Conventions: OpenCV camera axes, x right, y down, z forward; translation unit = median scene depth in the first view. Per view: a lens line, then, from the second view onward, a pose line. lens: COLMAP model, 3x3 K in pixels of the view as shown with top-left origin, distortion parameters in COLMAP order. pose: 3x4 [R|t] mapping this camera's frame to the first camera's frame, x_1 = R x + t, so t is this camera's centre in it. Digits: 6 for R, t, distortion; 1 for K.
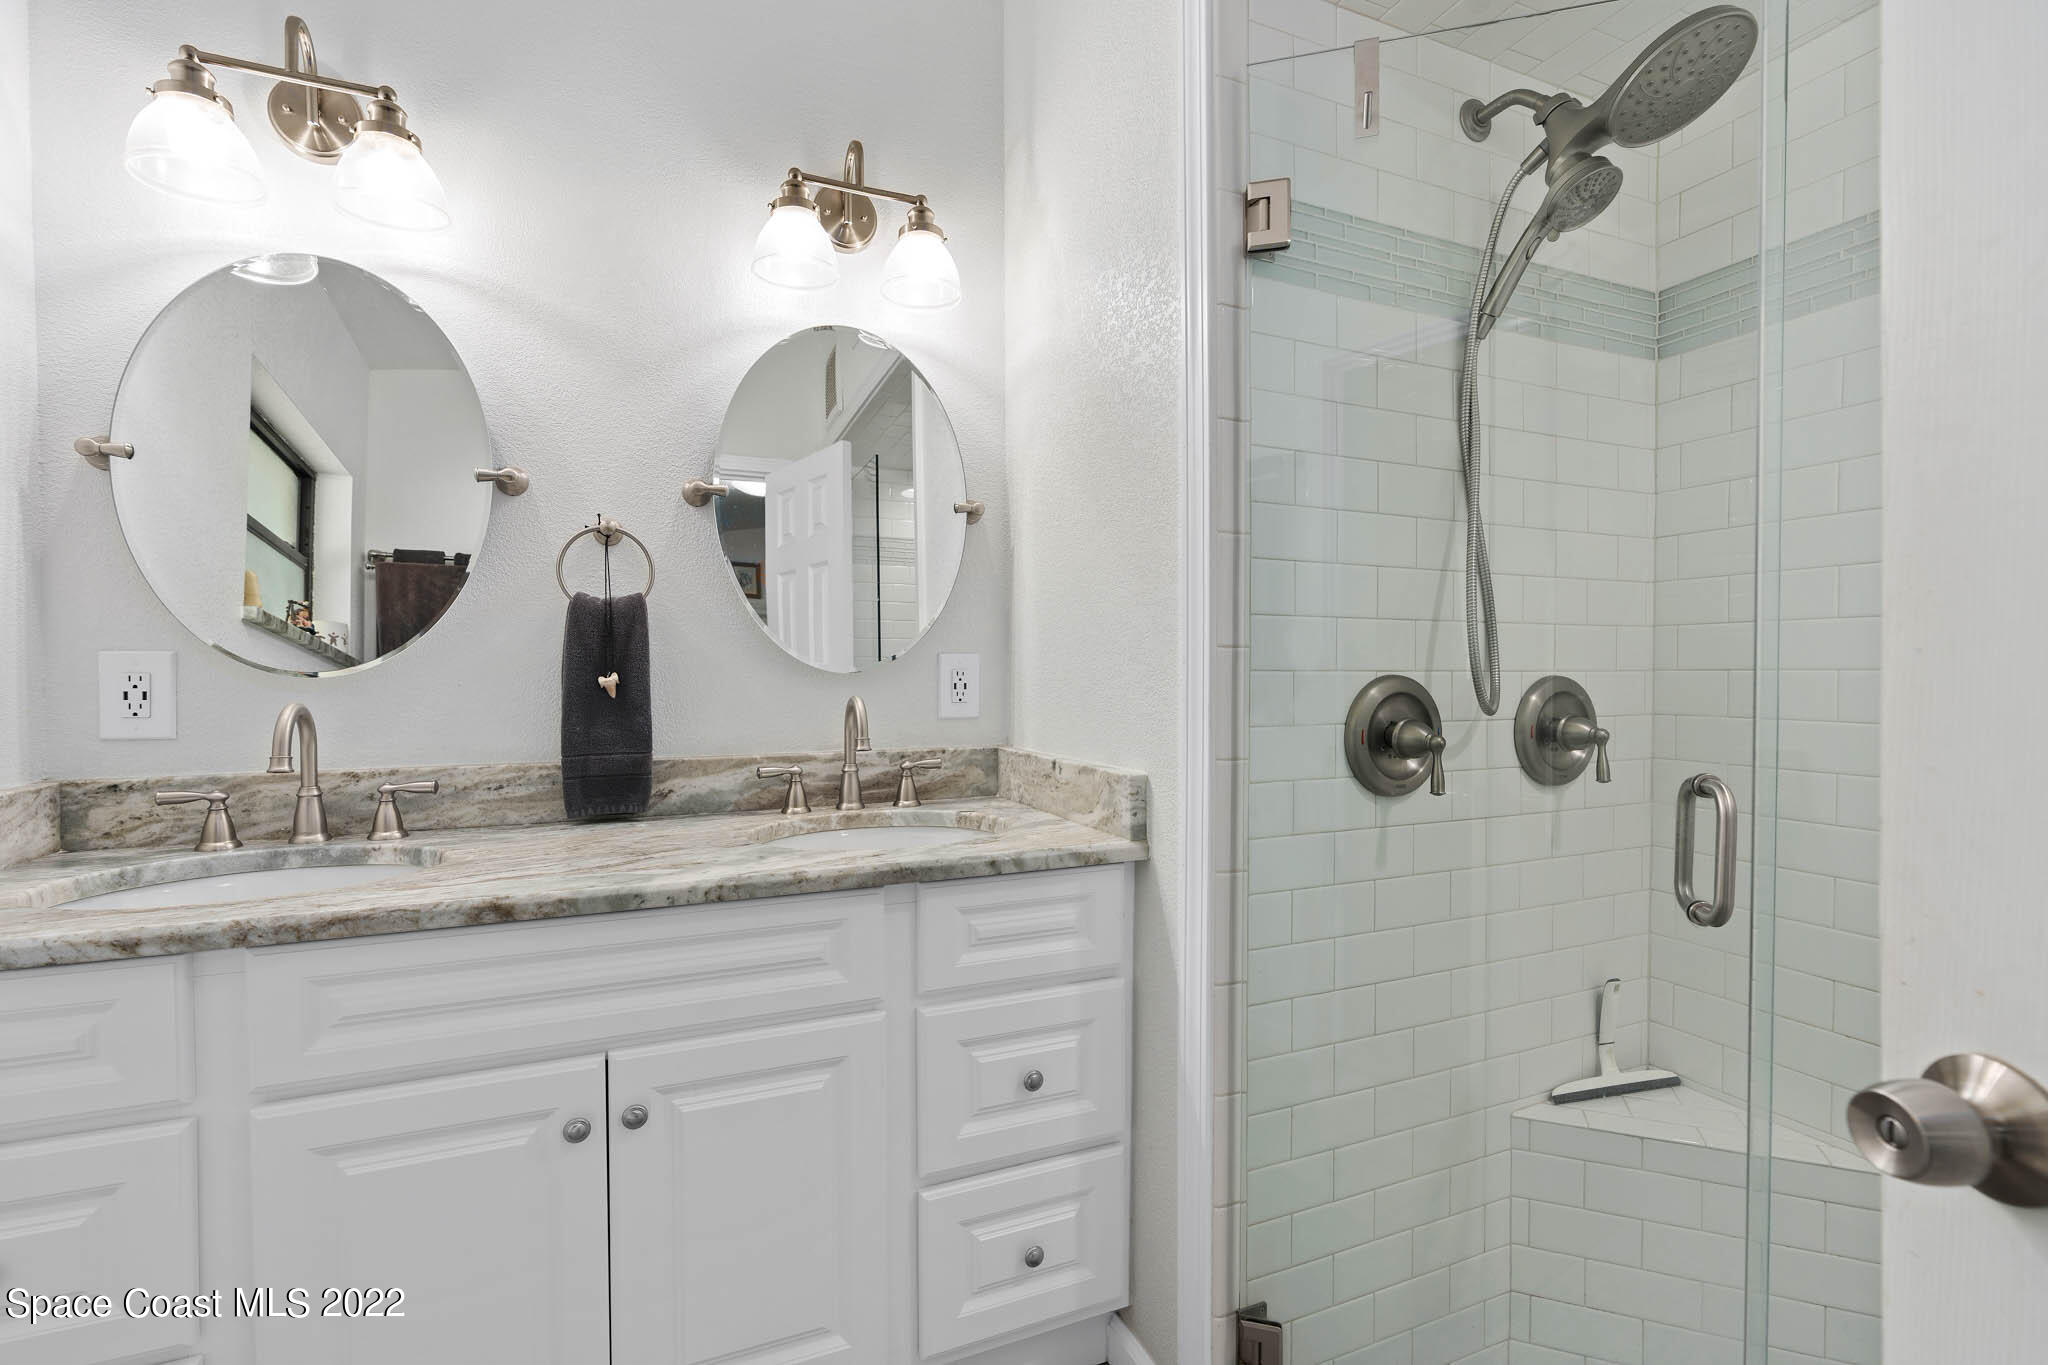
lens RADIAL K [[944.4, 0, 1033.4], [0, 944.4, 688.0], [0, 0, 1]] dist [-0.010100, 0.001147]
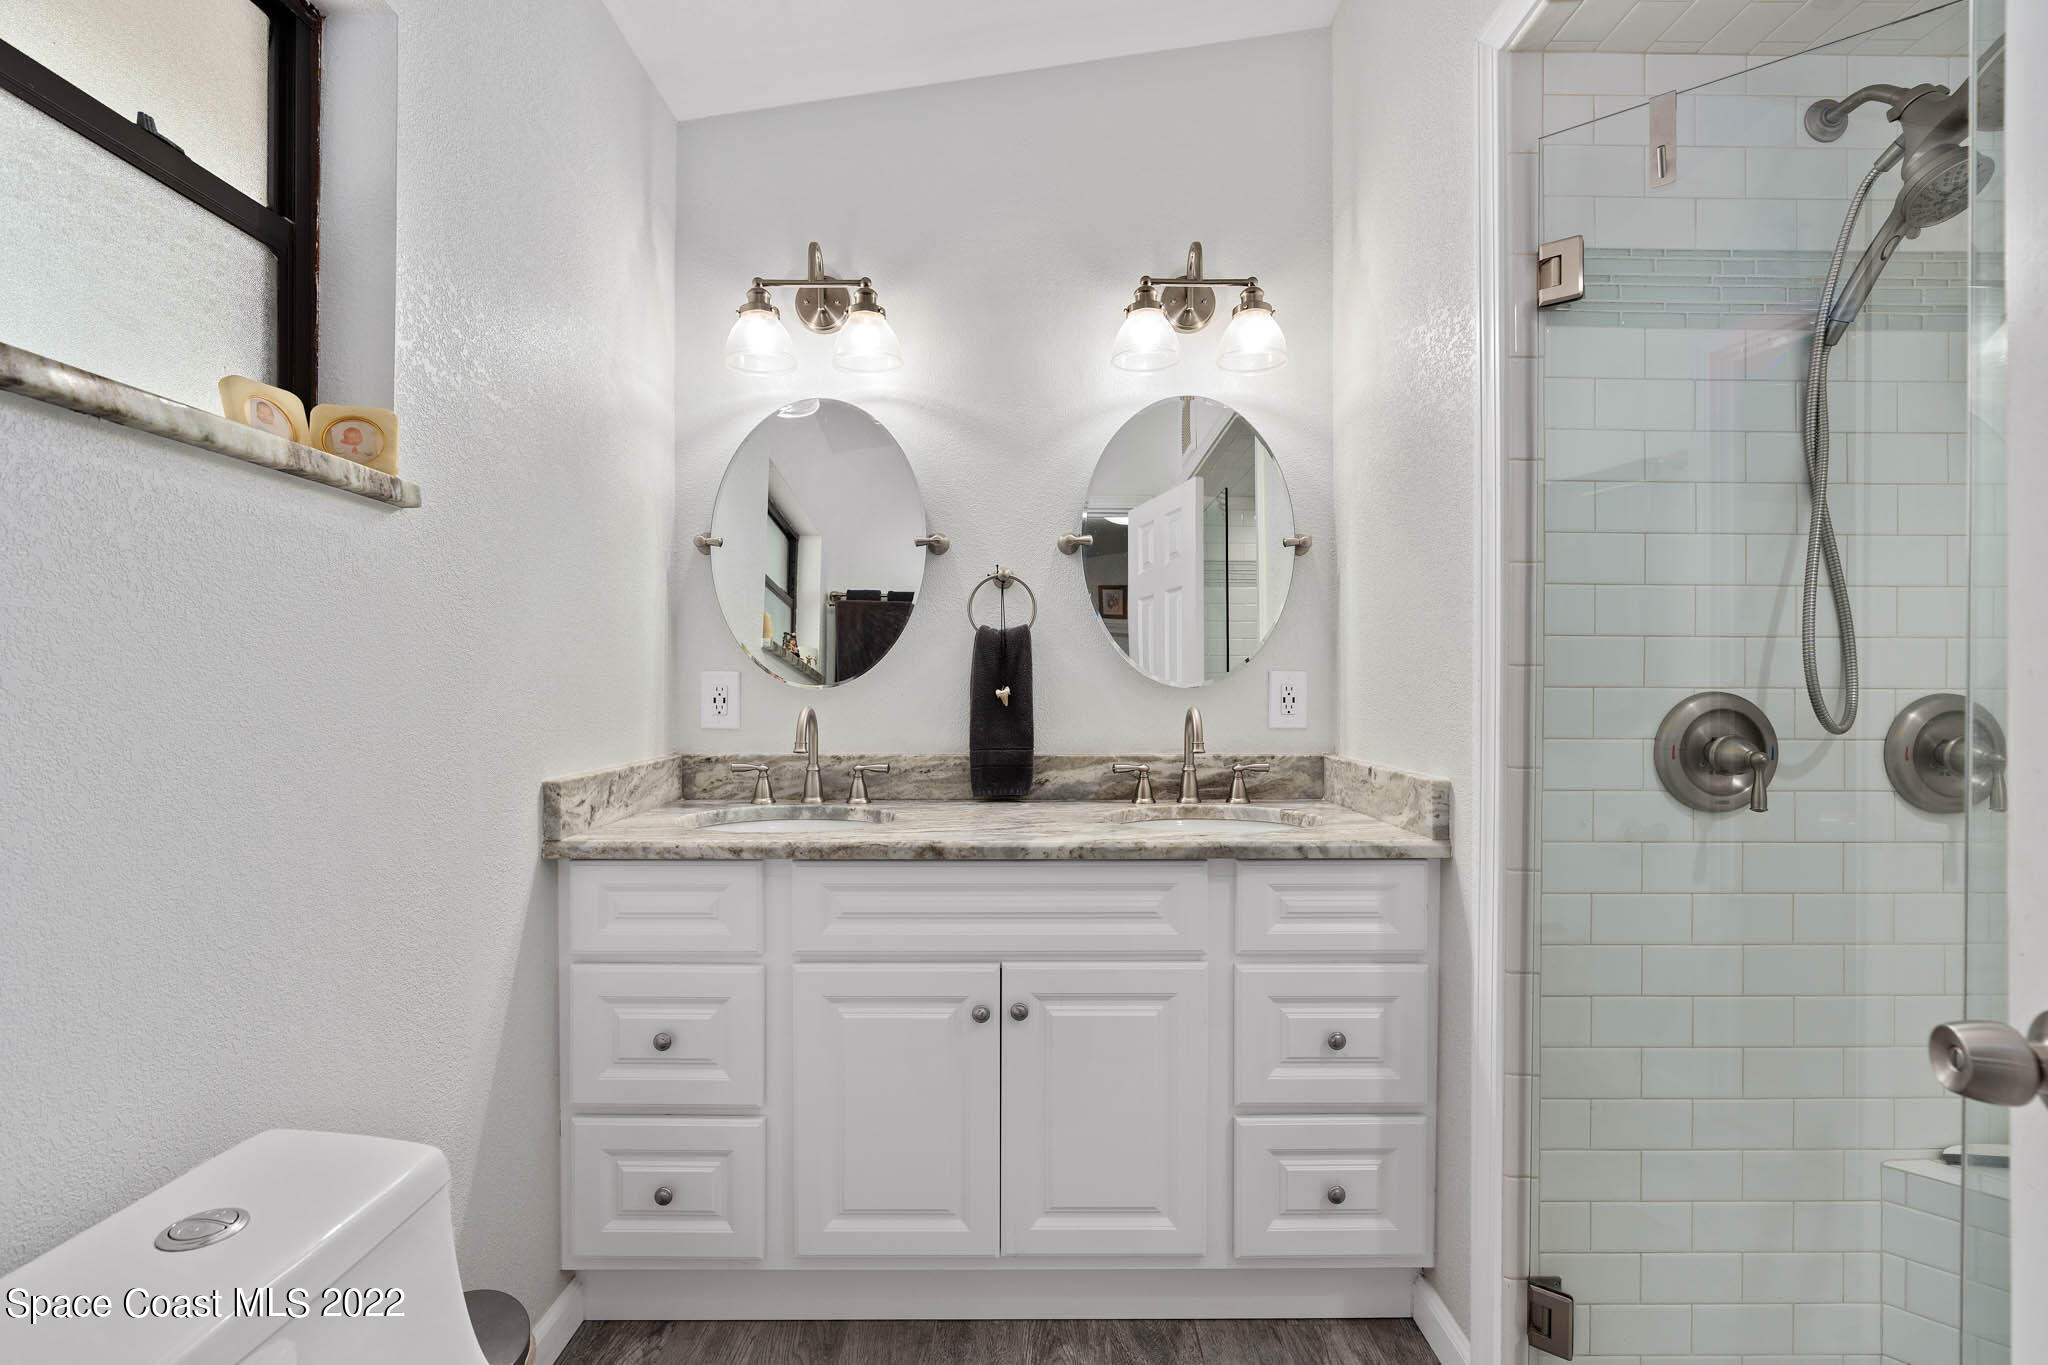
lens RADIAL K [[944.4, 0, 1033.4], [0, 944.4, 688.0], [0, 0, 1]] dist [-0.010100, 0.001147]
pose [[0.927846, 0.004363, -0.372939, 0.079201], [-0.010268, 0.999851, -0.013847, 0.003485], [0.372823, 0.016677, 0.927753, -0.206167]]
